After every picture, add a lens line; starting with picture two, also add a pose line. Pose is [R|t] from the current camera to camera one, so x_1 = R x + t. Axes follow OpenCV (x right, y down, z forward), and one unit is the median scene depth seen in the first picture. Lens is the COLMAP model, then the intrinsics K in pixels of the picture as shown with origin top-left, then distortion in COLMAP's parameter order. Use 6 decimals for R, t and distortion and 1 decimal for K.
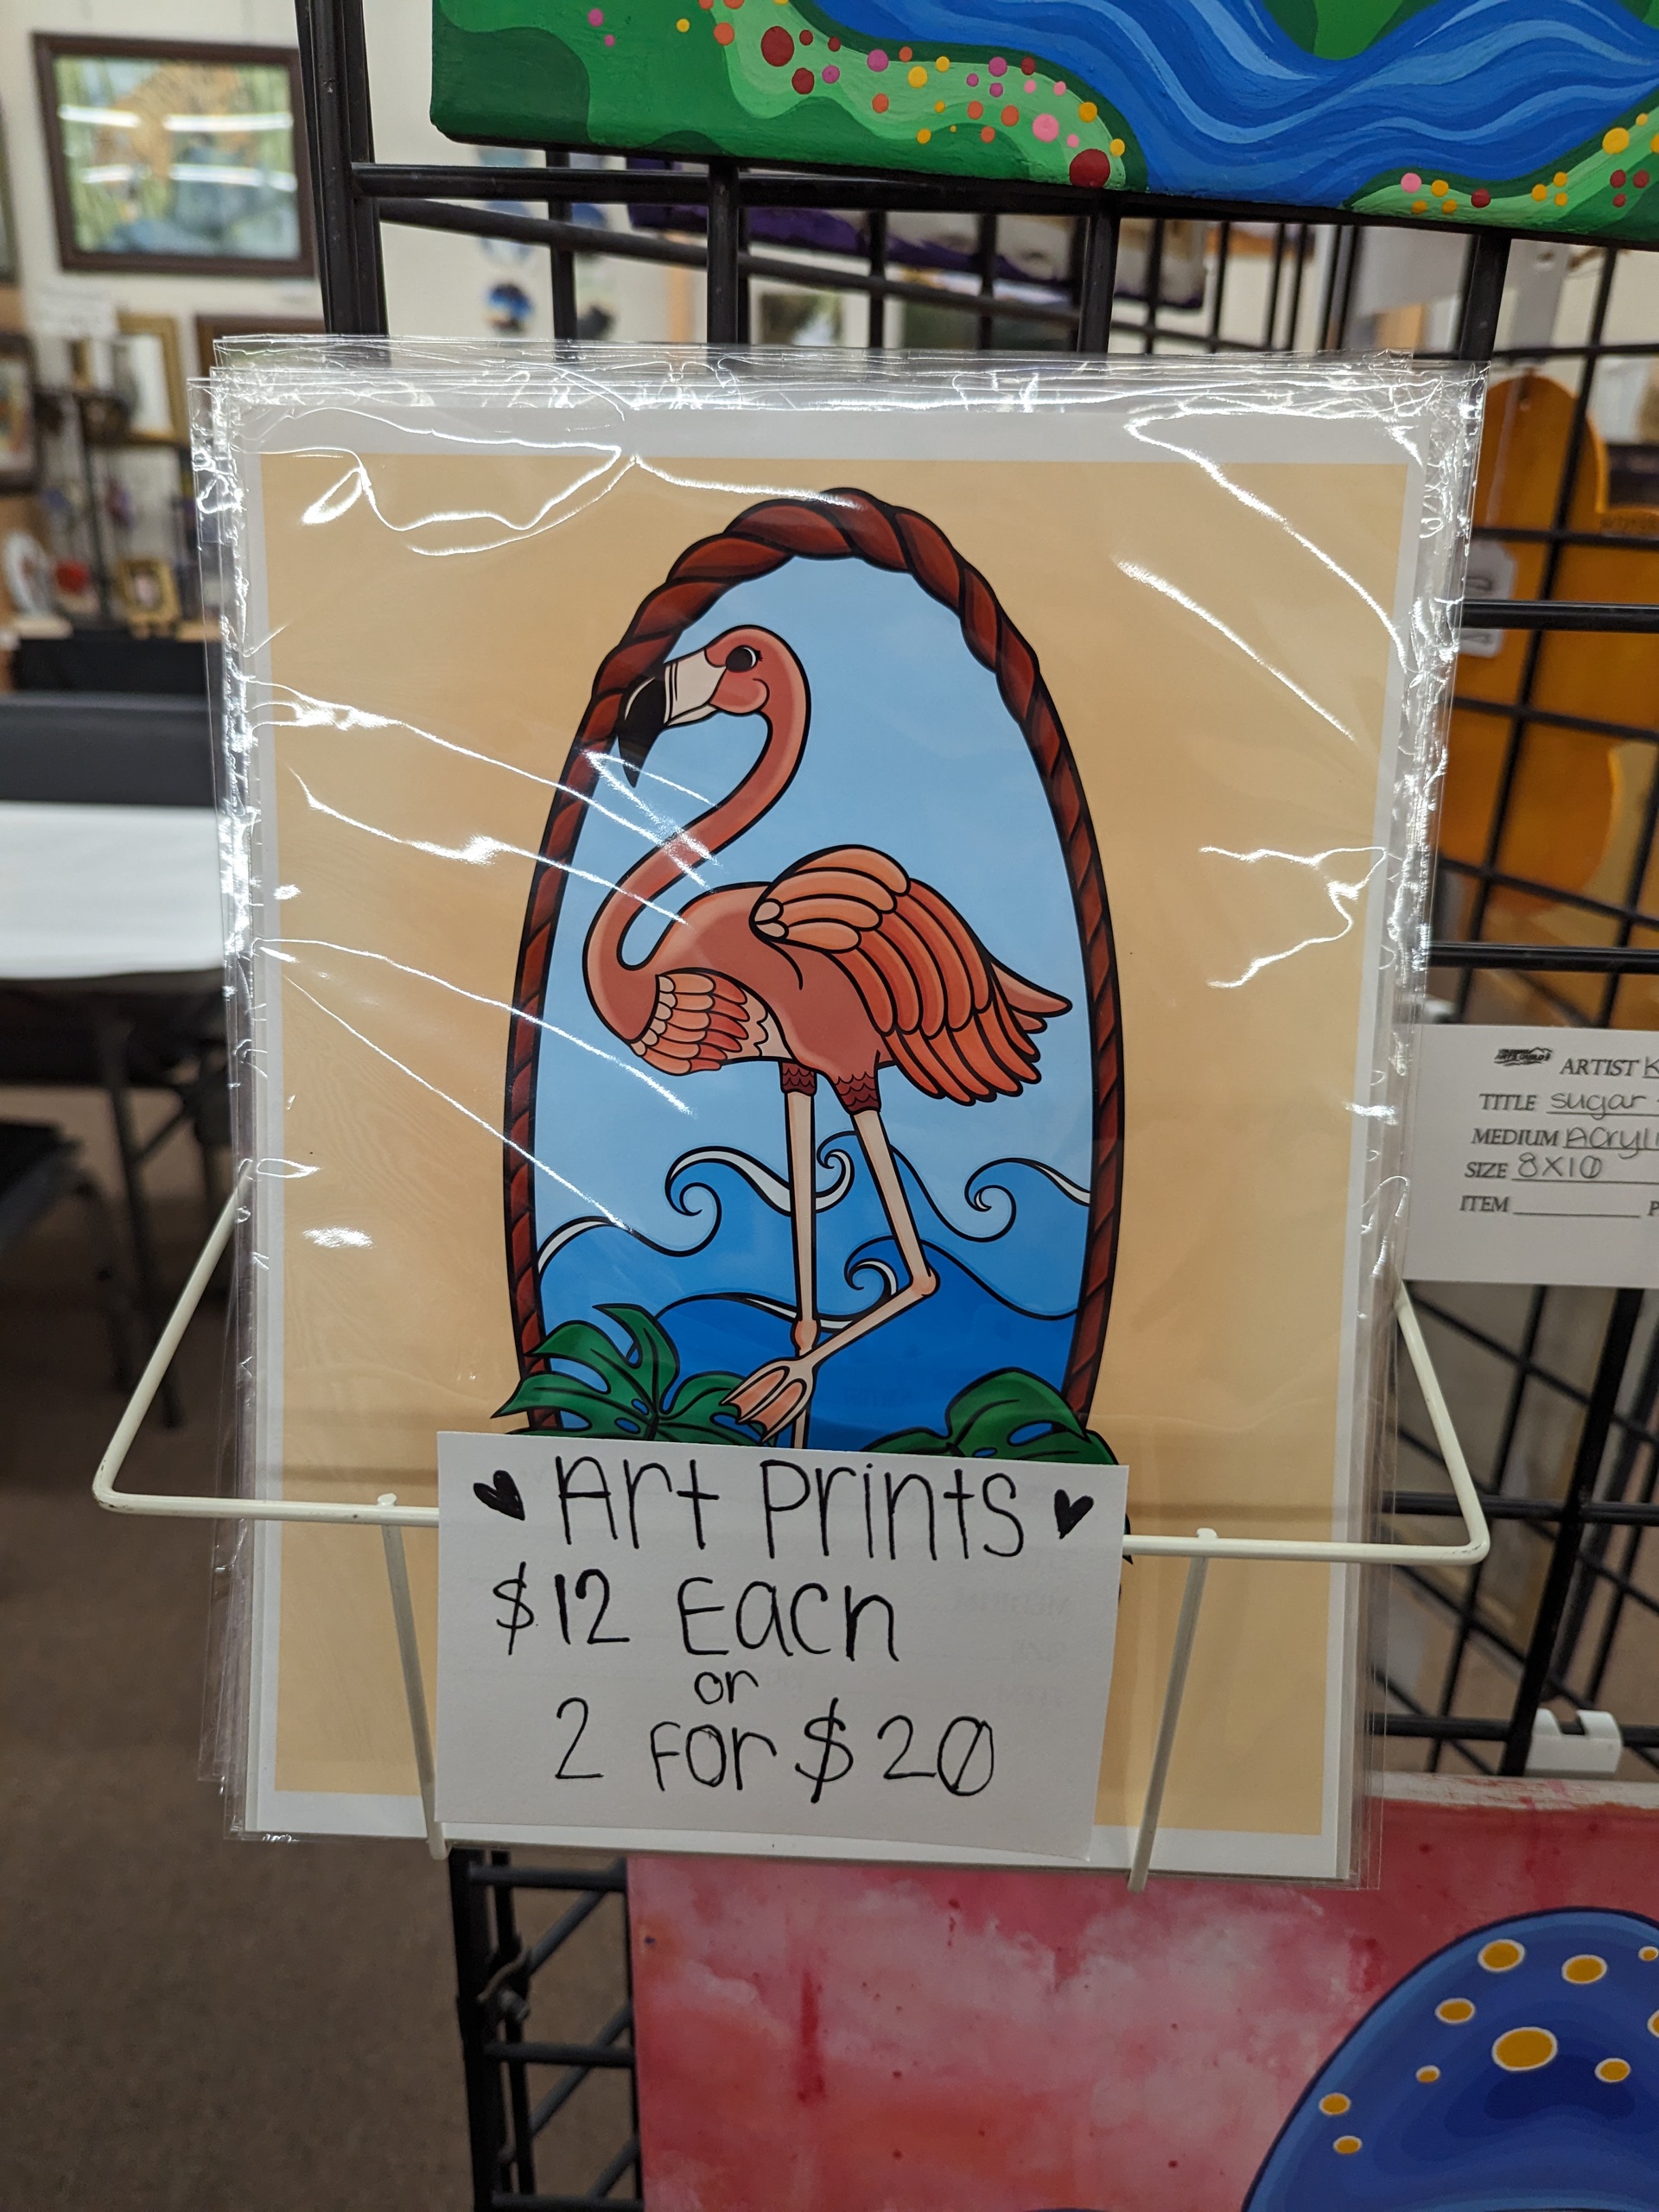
lens RADIAL K [[1568.2, 0, 831.0], [0, 1568.2, 1110.8], [0, 0, 1]] dist [0.006587, -0.021834]
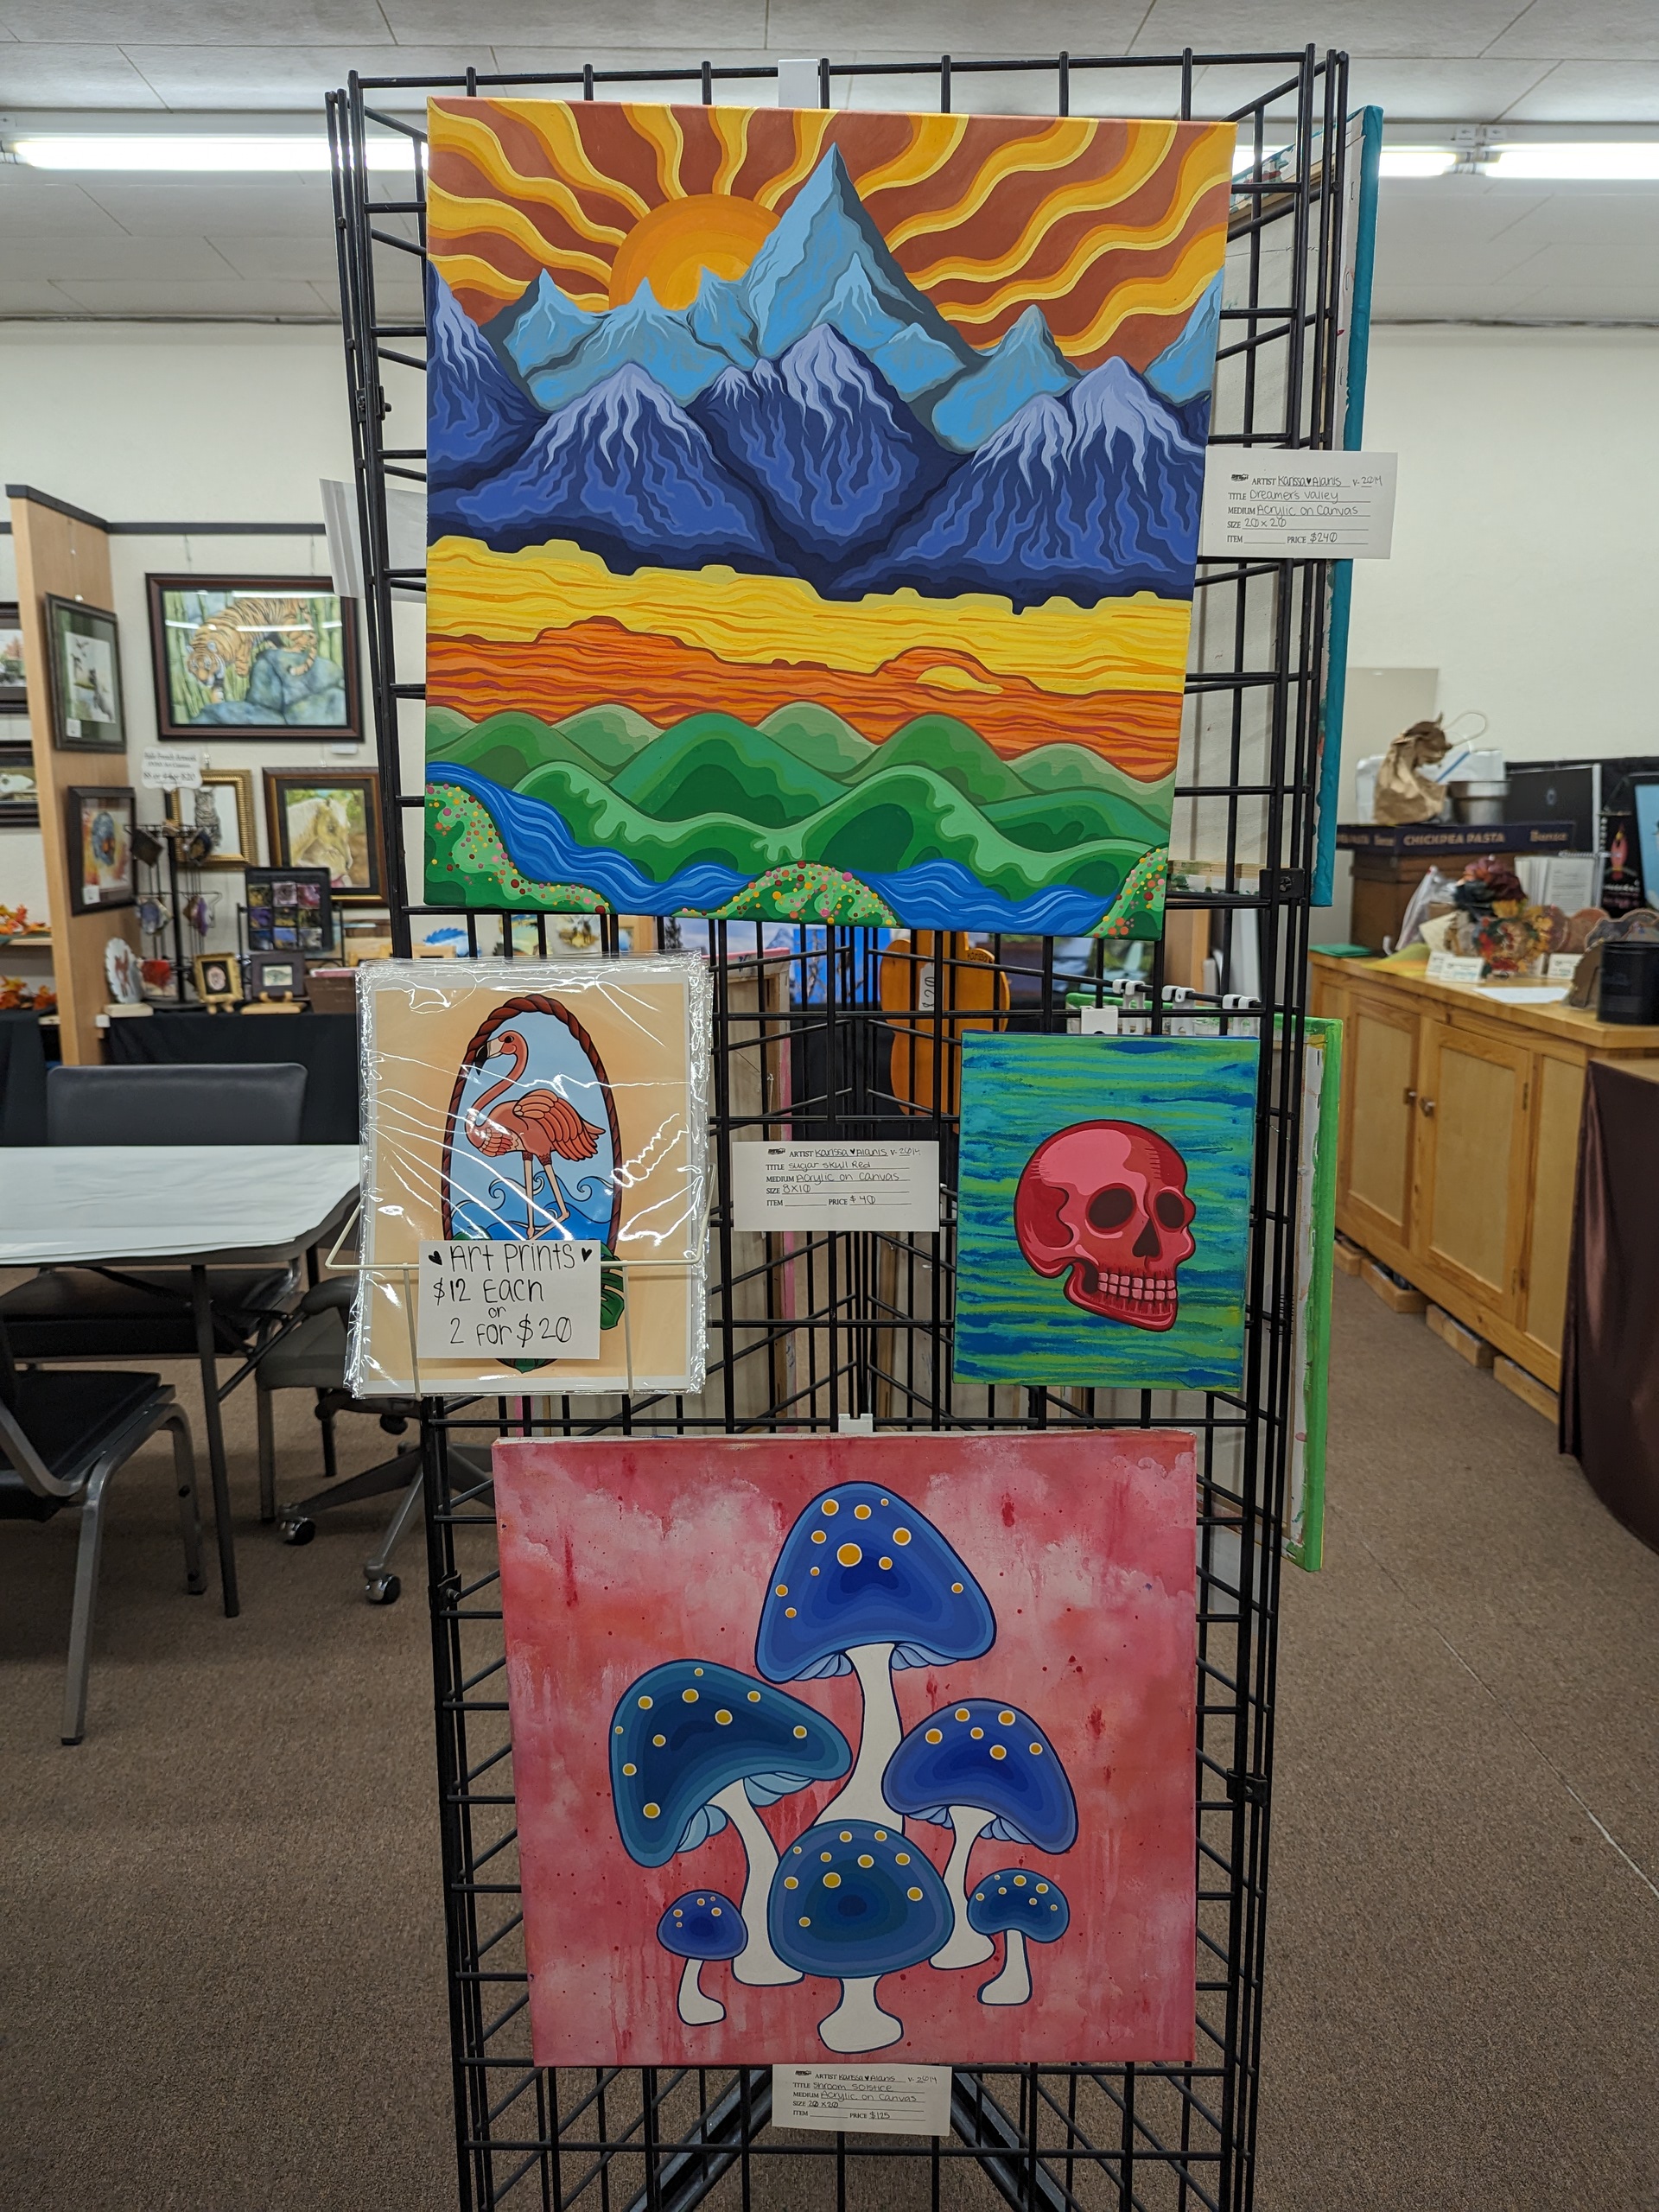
lens RADIAL K [[1568.2, 0, 838.8], [0, 1568.2, 1106.3], [0, 0, 1]] dist [0.006587, -0.021834]
pose [[0.999196, -0.040075, -0.001487, 0.449395], [0.038841, 0.976330, -0.212771, 0.422531], [0.009978, 0.212542, 0.977101, -1.591594]]
